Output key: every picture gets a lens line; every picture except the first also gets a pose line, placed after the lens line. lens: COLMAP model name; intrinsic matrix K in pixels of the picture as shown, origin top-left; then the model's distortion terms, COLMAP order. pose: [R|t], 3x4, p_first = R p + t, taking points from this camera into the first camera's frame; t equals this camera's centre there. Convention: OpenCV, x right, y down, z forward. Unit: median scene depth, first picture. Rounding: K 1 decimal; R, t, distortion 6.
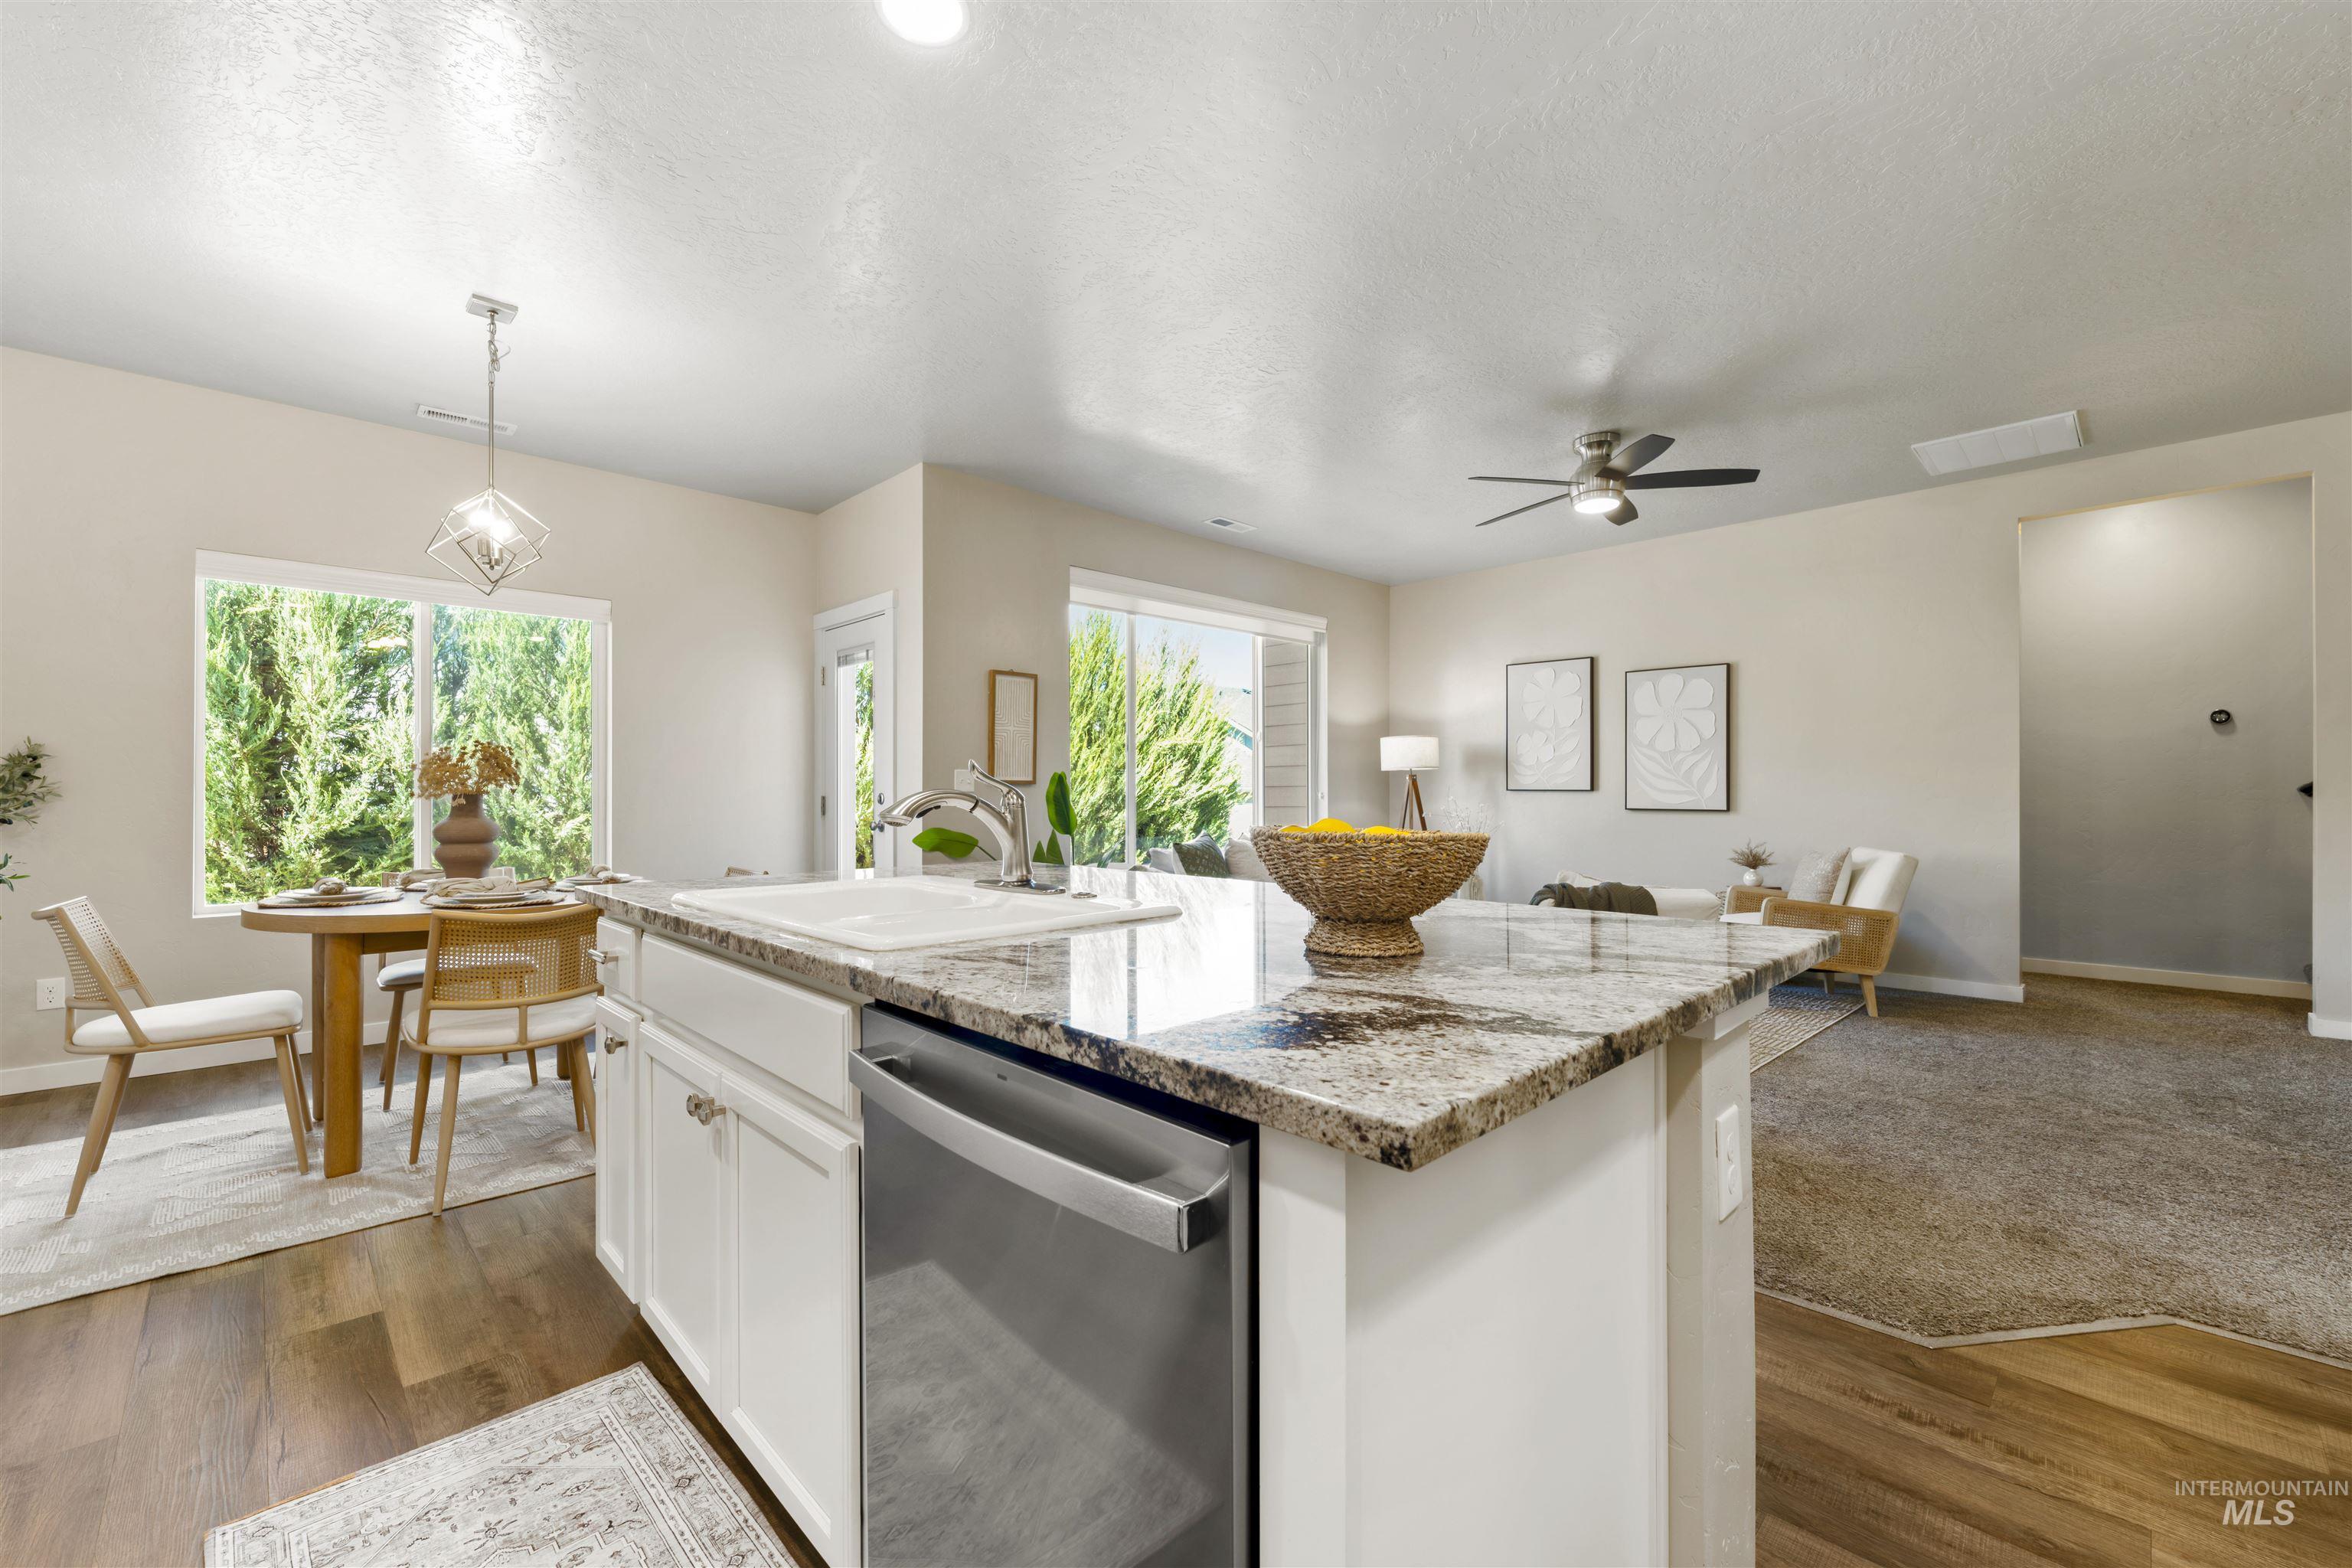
lens RADIAL K [[950.8, 0, 1169.6], [0, 950.8, 783.3], [0, 0, 1]] dist [-0.001364, 0.000030]
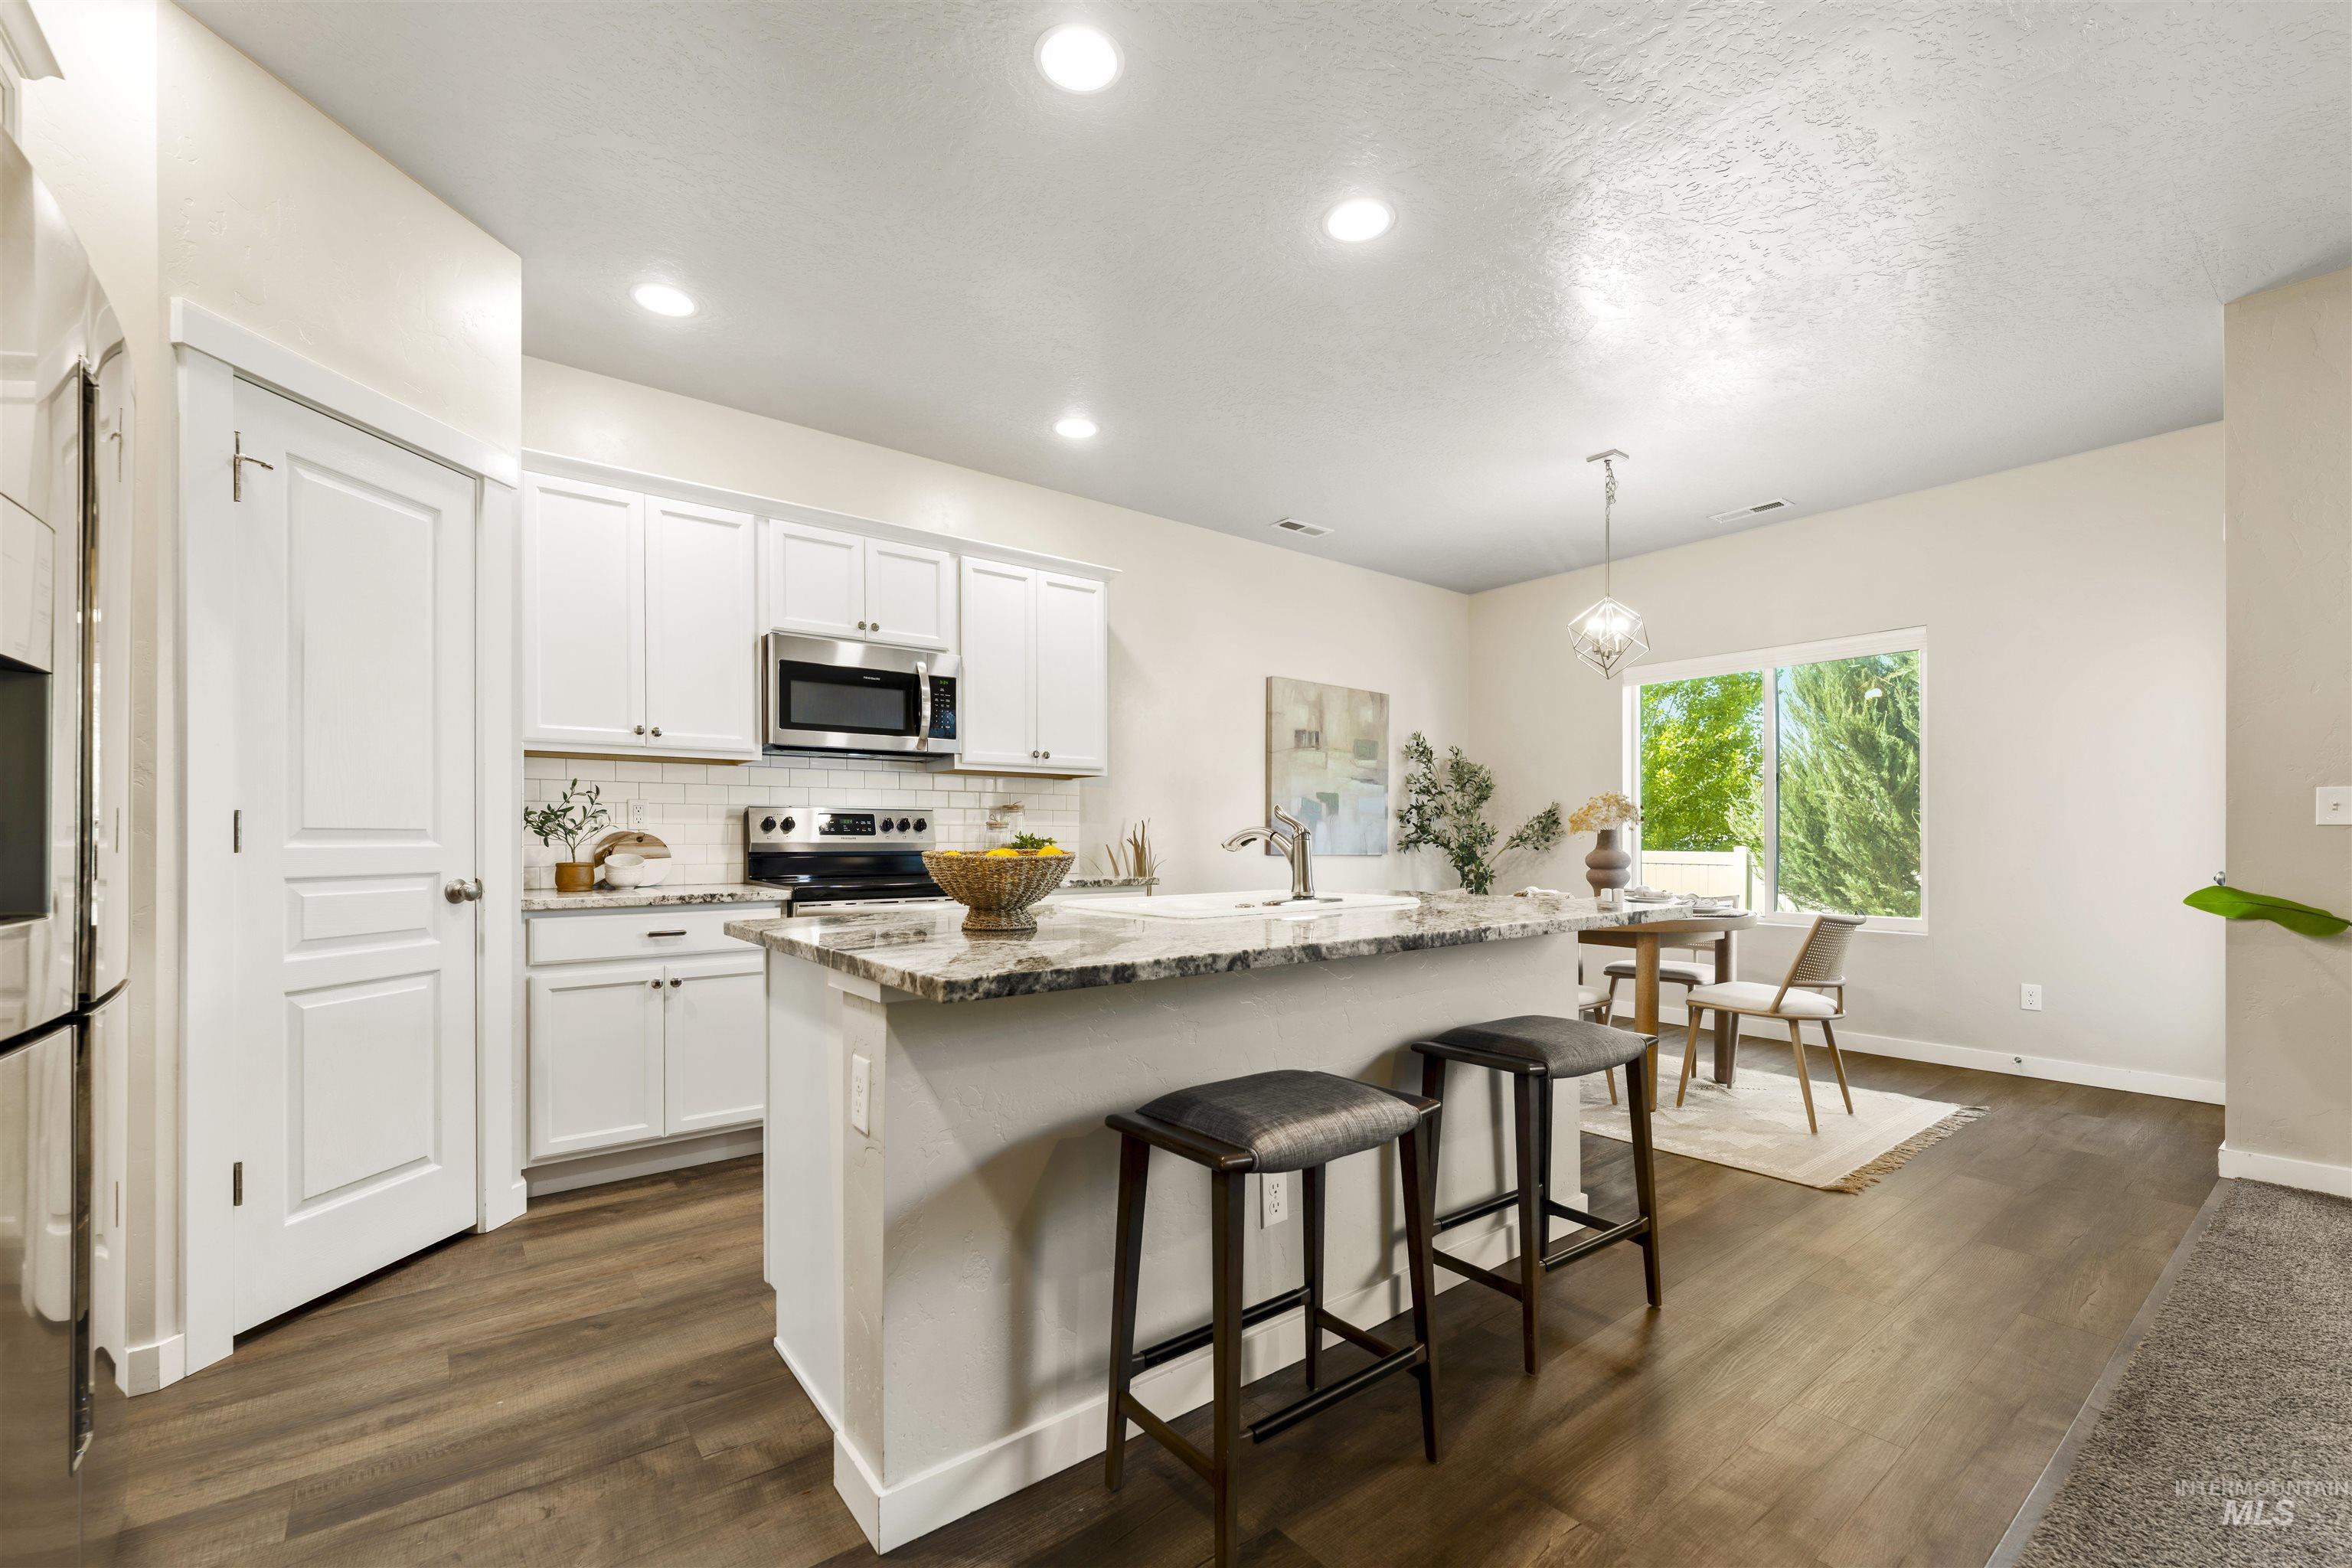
lens RADIAL K [[971.3, 0, 1169.5], [0, 971.3, 831.0], [0, 0, 1]] dist [0.000186, 0.000005]
pose [[-0.109412, -0.003771, -0.993989, 0.365269], [0.007679, 0.999960, -0.004638, 0.008527], [0.993967, -0.008140, -0.109379, 0.300424]]
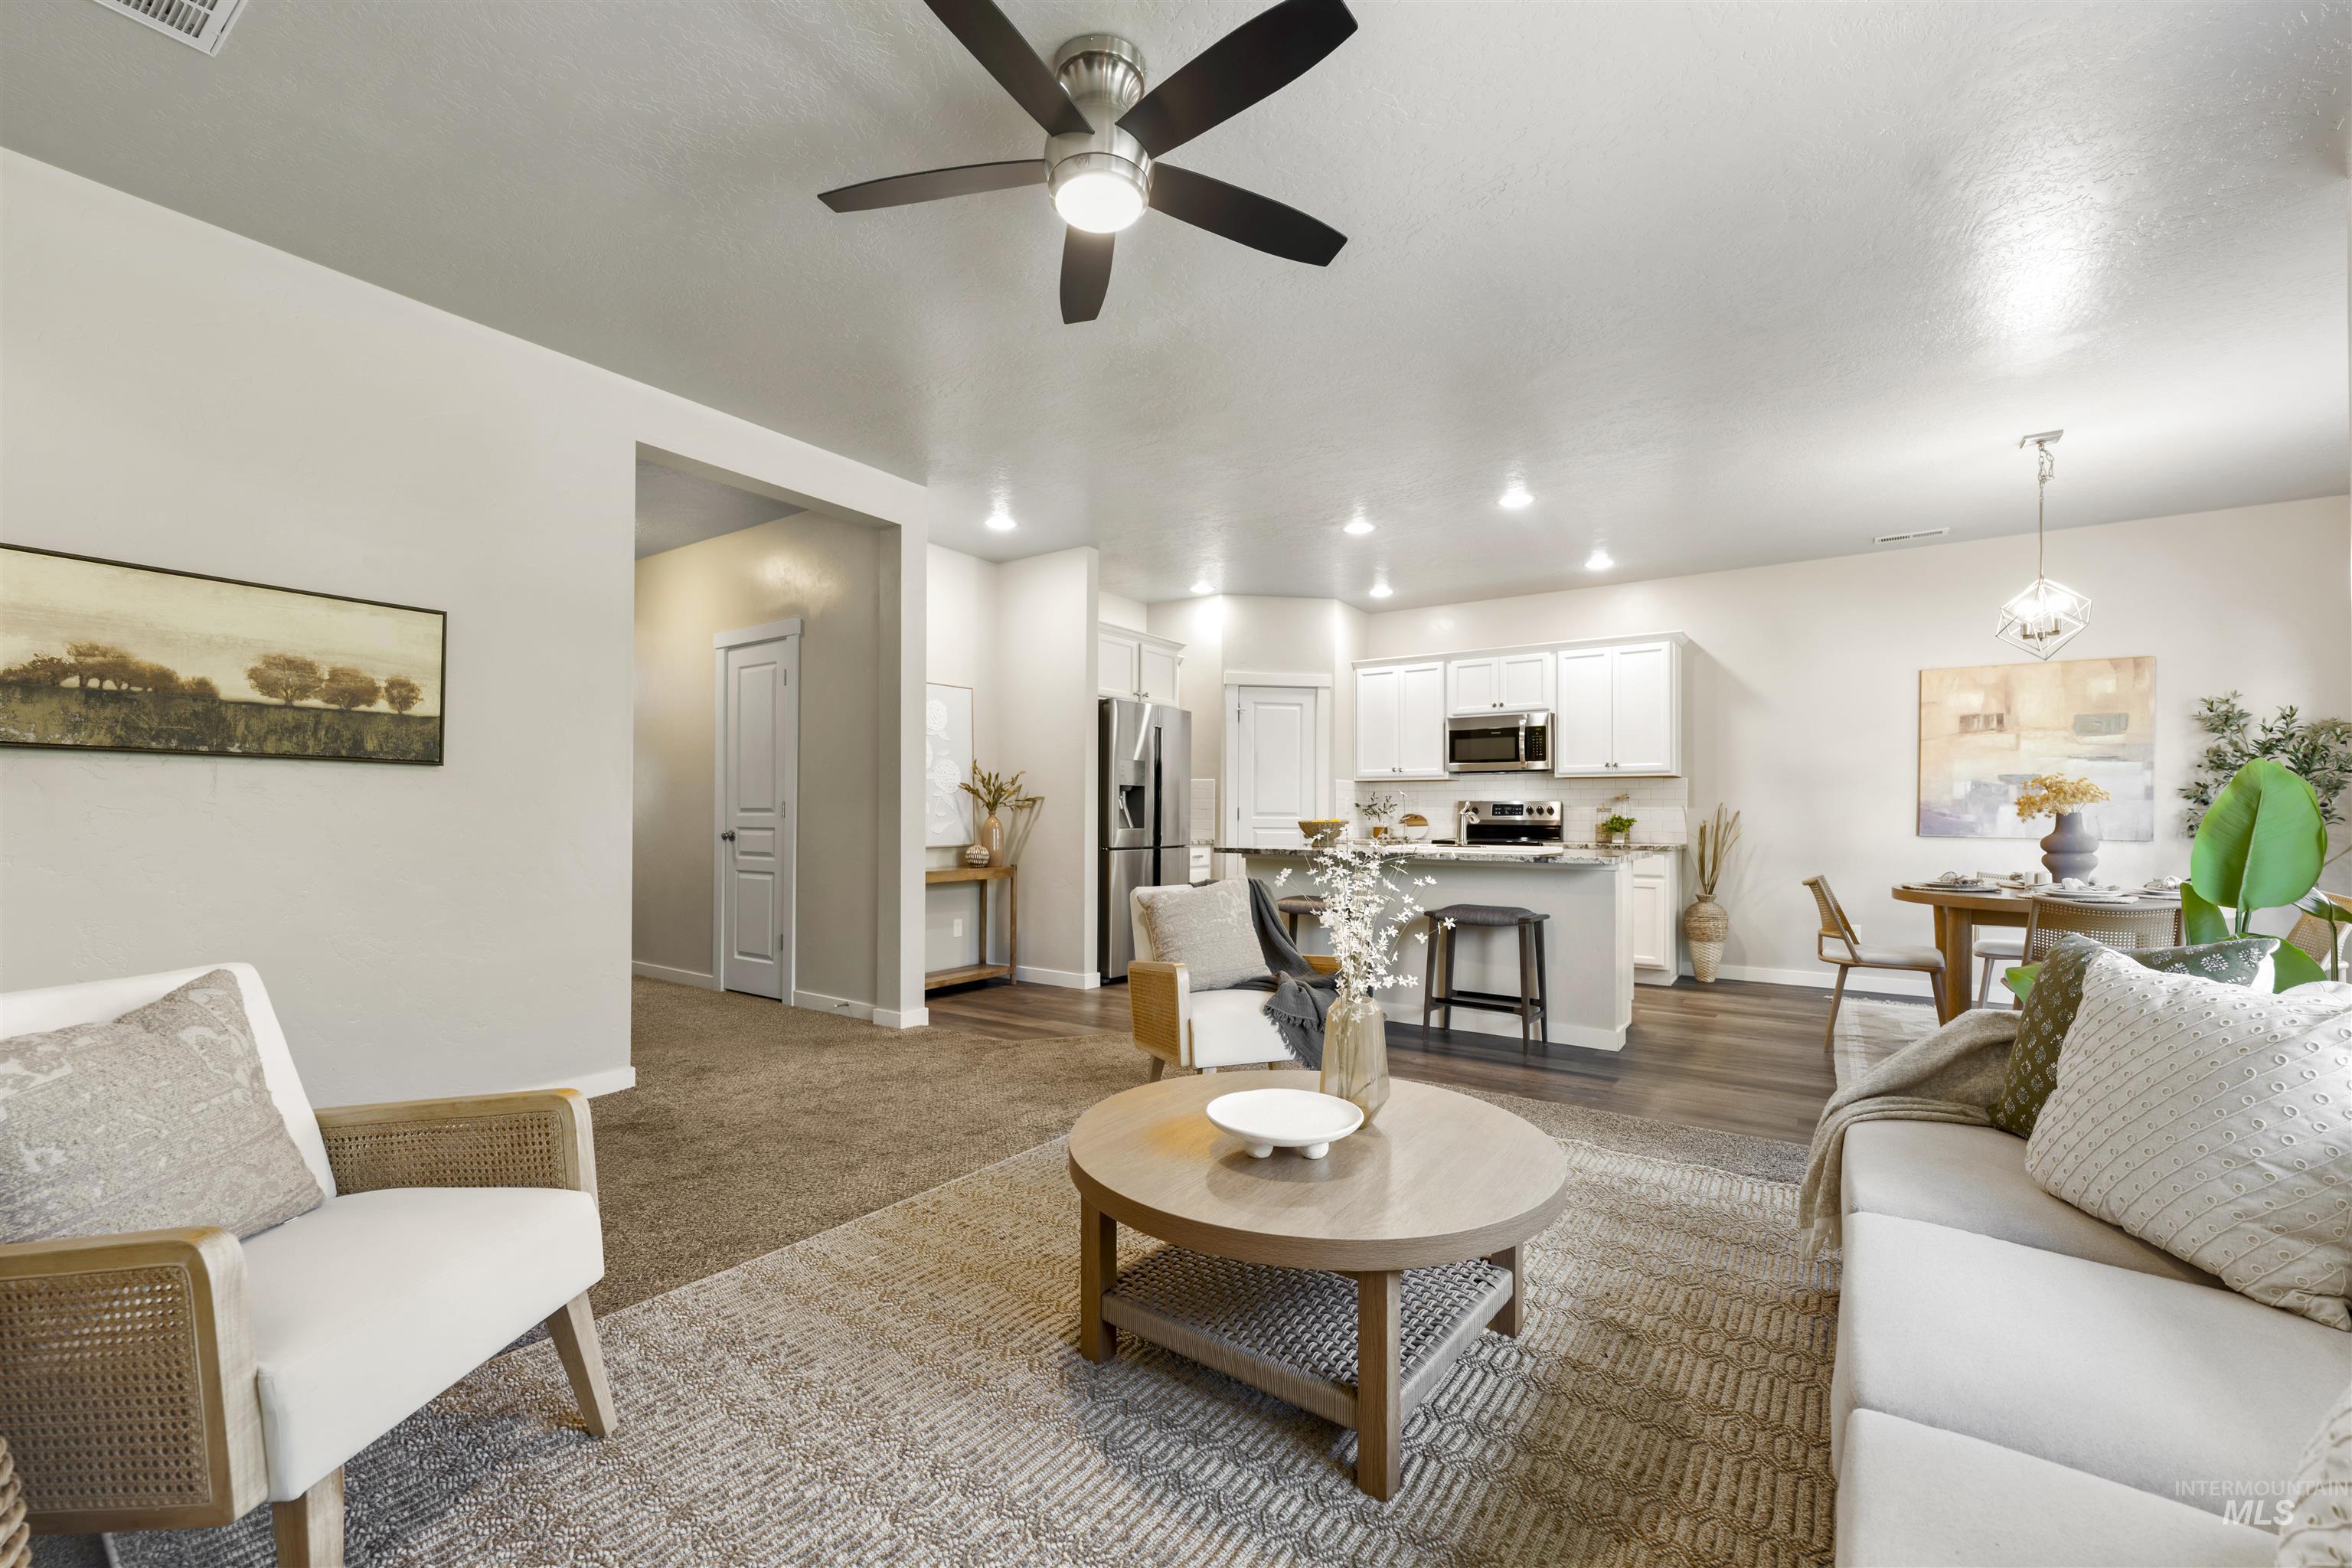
lens RADIAL K [[965.0, 0, 1176.2], [0, 965.0, 814.7], [0, 0, 1]] dist [-0.000723, 0.000079]
pose [[-0.980759, -0.003759, -0.195187, 0.373166], [-0.002342, 0.999969, -0.007492, 0.015231], [0.195209, -0.006891, -0.980737, 1.121189]]
